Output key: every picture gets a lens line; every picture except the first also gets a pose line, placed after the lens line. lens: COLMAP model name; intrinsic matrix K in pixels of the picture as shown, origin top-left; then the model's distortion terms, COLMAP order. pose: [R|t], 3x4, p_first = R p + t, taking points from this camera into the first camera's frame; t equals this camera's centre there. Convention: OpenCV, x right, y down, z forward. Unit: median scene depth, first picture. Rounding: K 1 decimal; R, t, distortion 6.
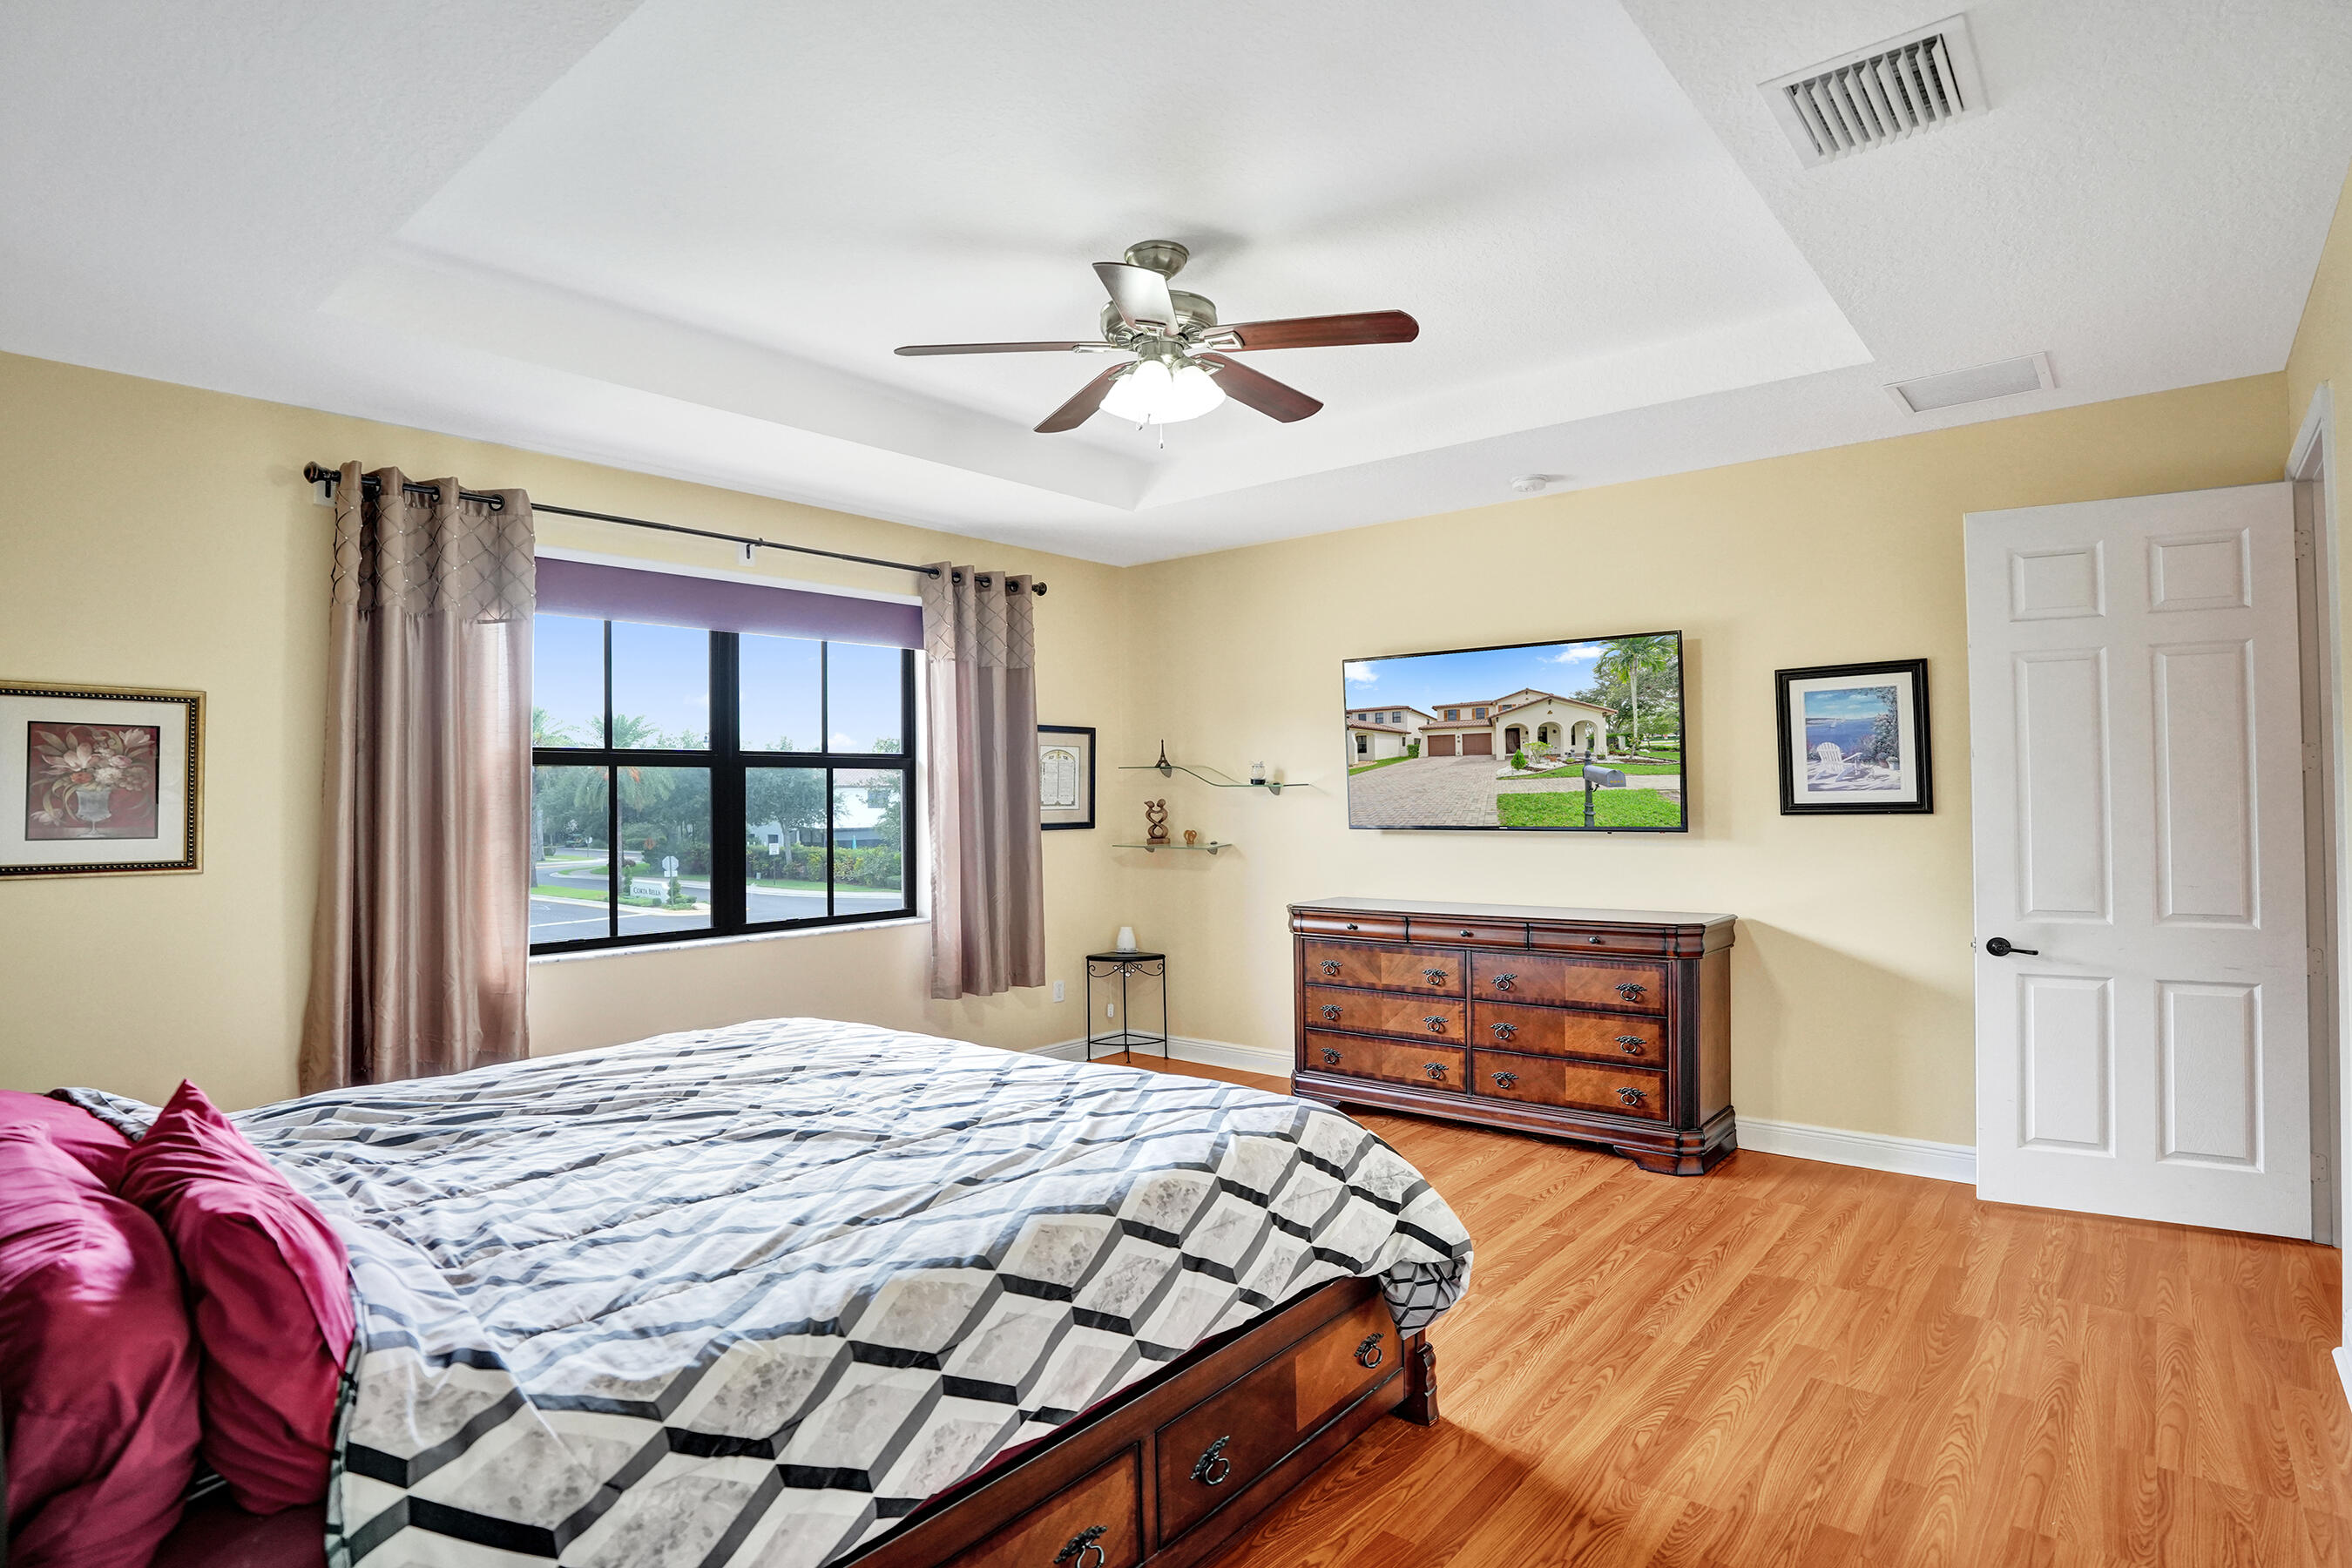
lens RADIAL K [[1246.4, 0, 1176.5], [0, 1246.4, 773.2], [0, 0, 1]] dist [-0.059346, 0.034396]
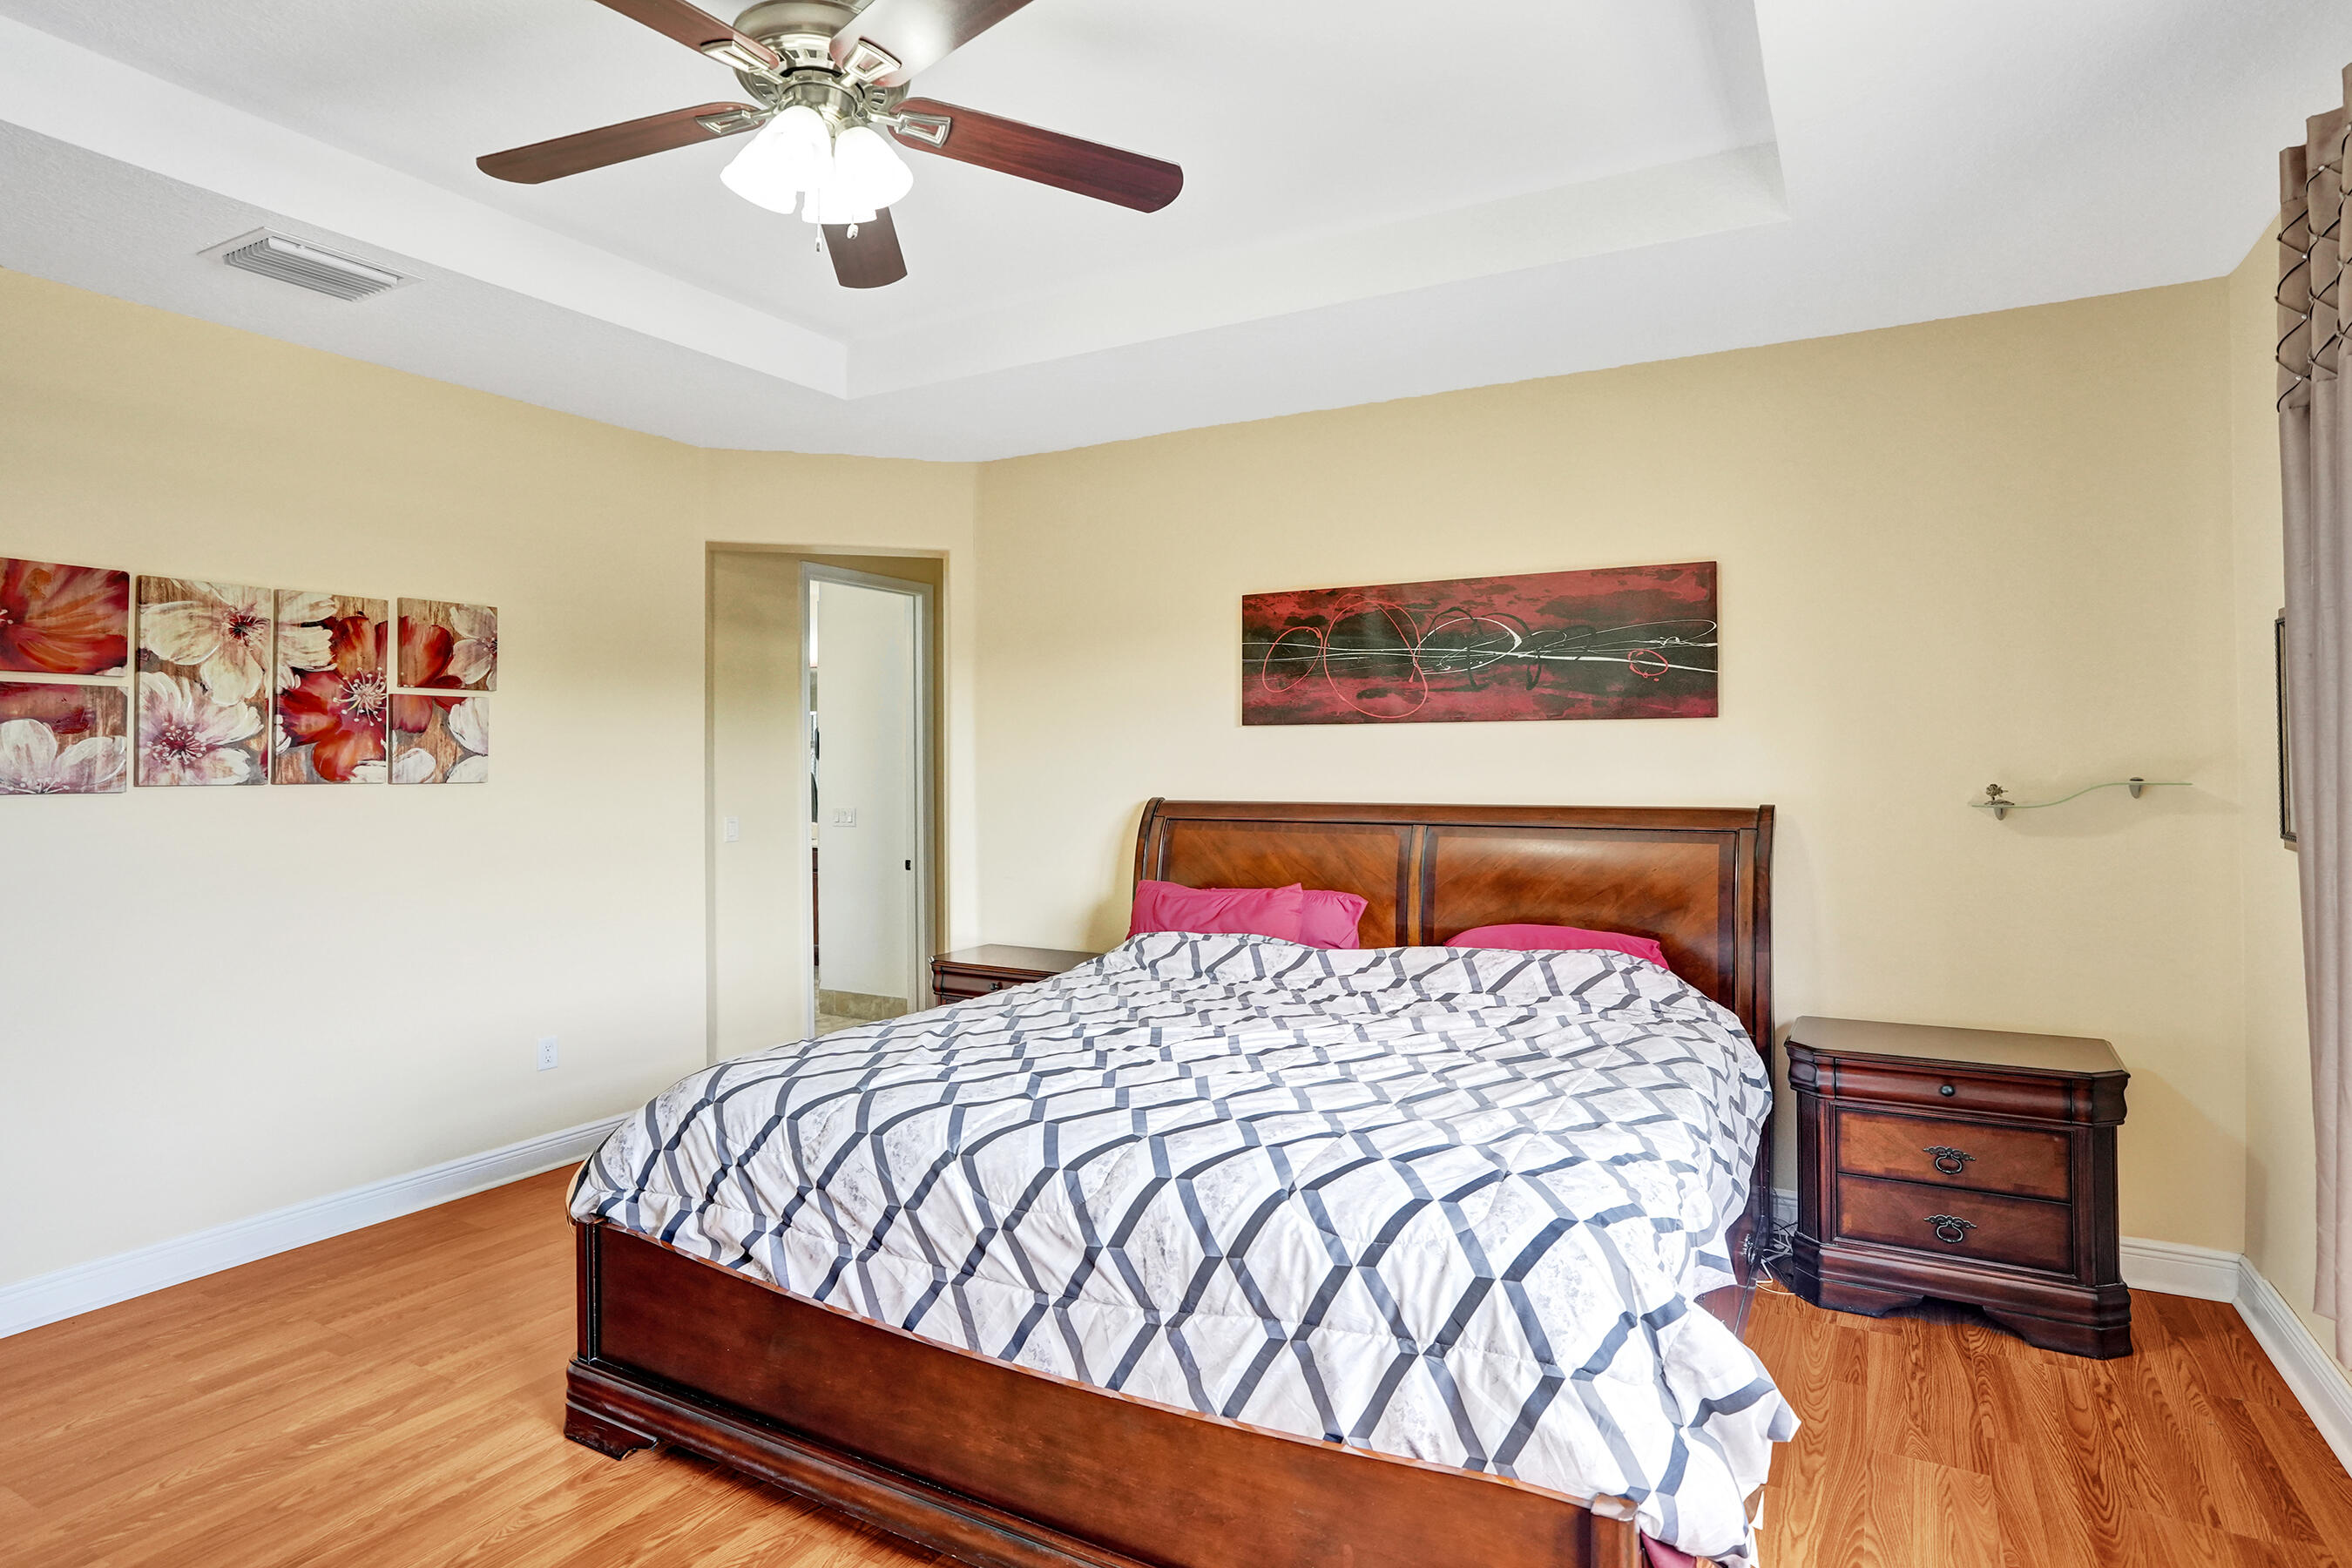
lens RADIAL K [[1278.1, 0, 1153.1], [0, 1278.1, 761.1], [0, 0, 1]] dist [-0.049607, 0.037086]
pose [[-0.986890, 0.019679, -0.160188, -0.050327], [0.022720, 0.999594, -0.017175, 0.016124], [0.159785, -0.020589, -0.986937, 1.121276]]
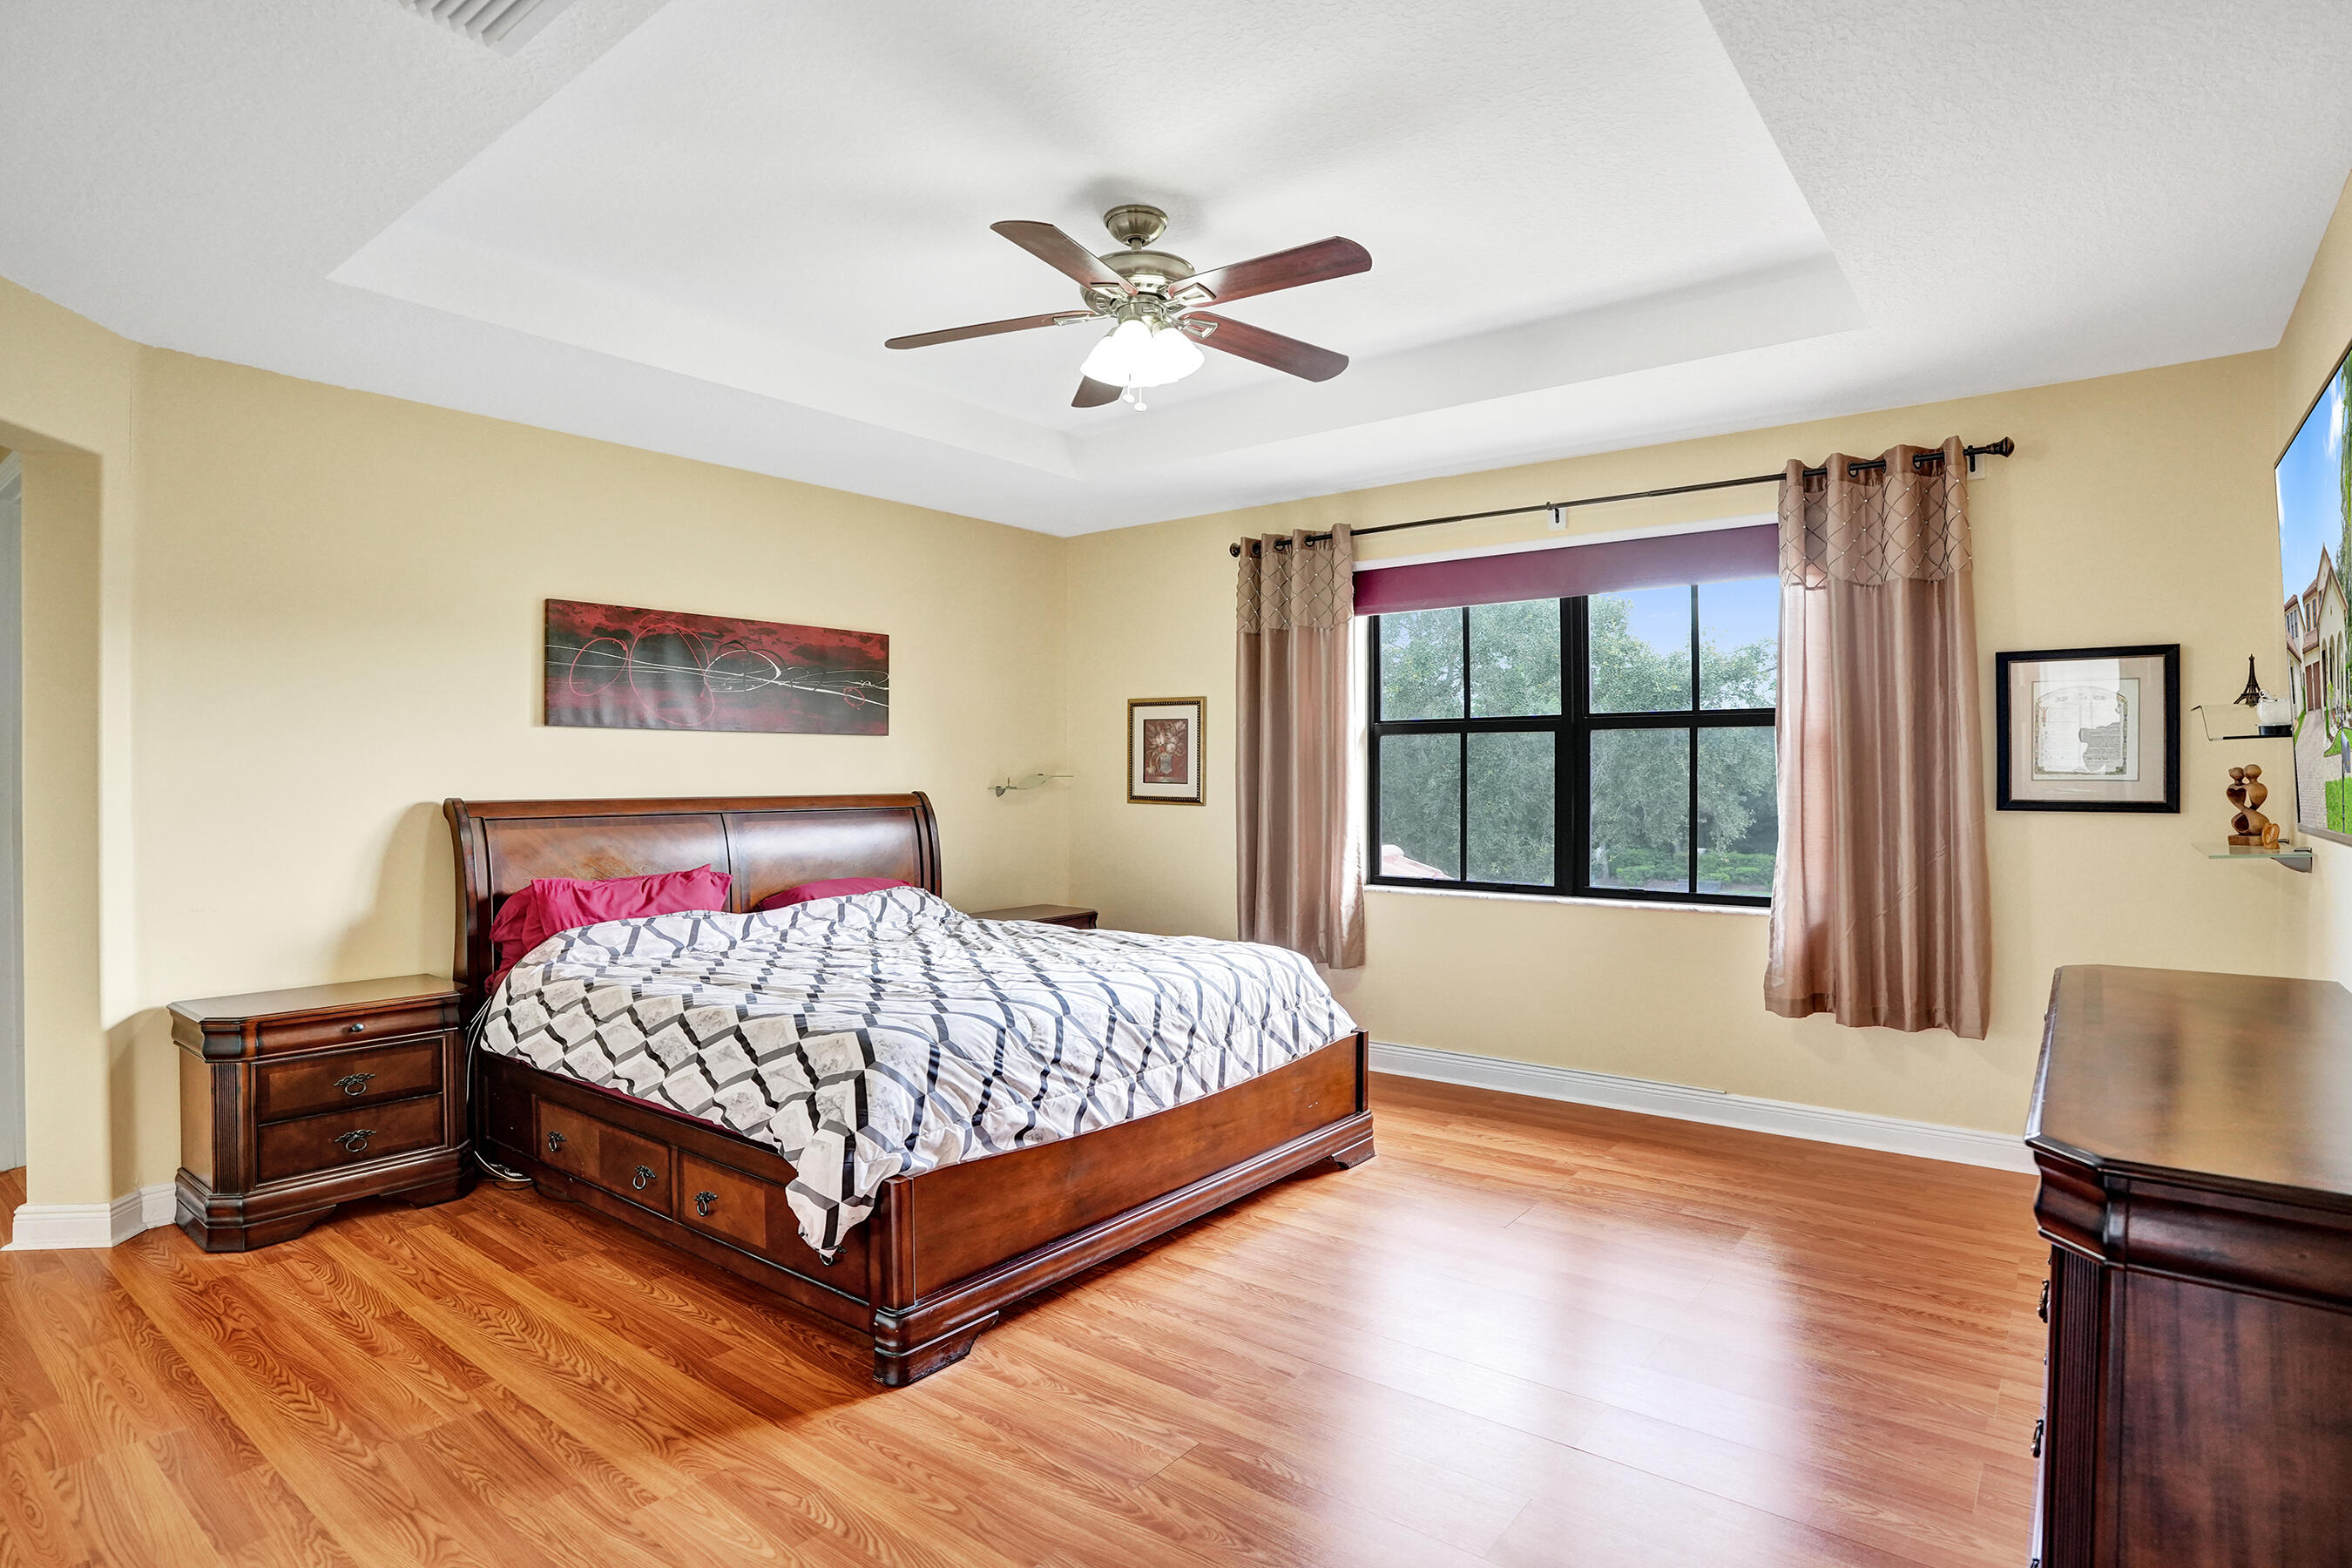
lens RADIAL K [[1267.4, 0, 1179.0], [0, 1267.4, 777.8], [0, 0, 1]] dist [-0.061273, 0.035800]
pose [[0.037048, 0.017718, -0.999156, 0.670287], [0.022028, 0.999585, 0.018542, 0.007934], [0.999071, -0.022696, 0.036643, 0.658524]]
